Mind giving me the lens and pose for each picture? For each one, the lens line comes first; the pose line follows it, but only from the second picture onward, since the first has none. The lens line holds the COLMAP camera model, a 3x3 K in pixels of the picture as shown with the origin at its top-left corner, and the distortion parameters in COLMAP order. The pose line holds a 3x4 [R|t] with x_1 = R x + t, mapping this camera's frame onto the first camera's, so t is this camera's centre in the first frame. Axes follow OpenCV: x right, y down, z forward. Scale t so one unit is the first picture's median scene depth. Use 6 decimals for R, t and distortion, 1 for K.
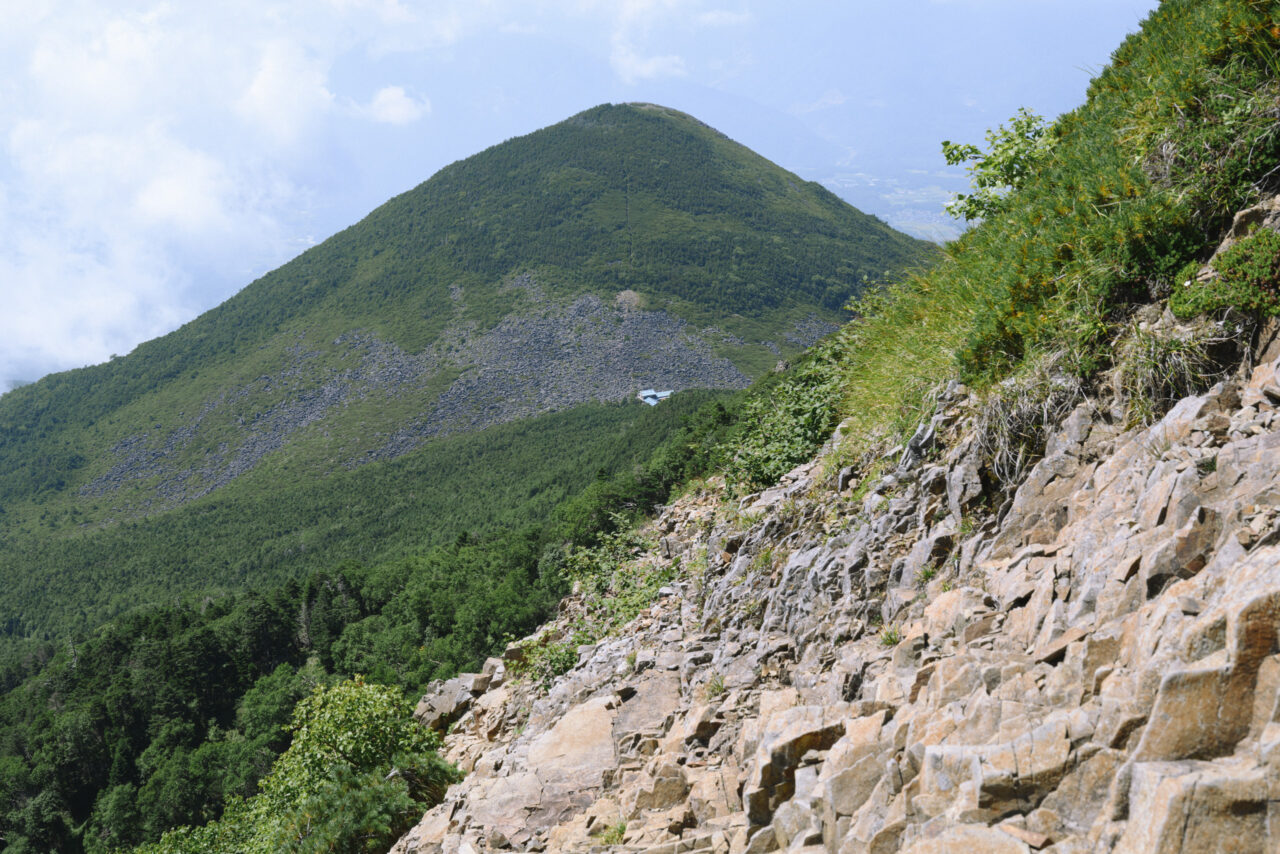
lens RADIAL K [[1370.4, 0, 640.4], [0, 1370.4, 425.9], [0, 0, 1]] dist [-0.007299, 0.000000]
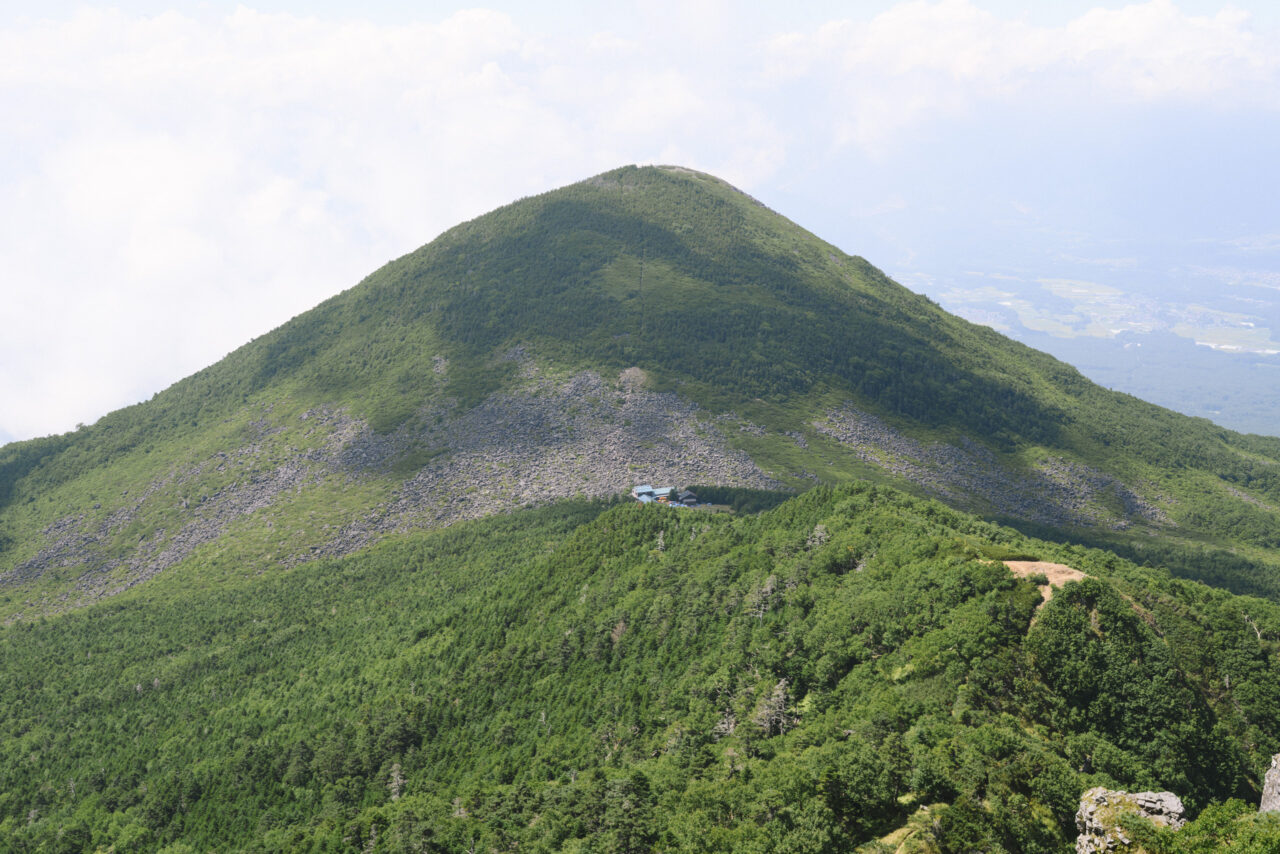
lens RADIAL K [[1370.4, 0, 639.9], [0, 1370.4, 428.2], [0, 0, 1]] dist [-0.007299, 0.000000]
pose [[0.998811, 0.030740, -0.037834, 0.027269], [-0.032950, 0.997700, -0.059229, -0.009387], [0.035927, 0.060405, 0.997527, 0.134505]]
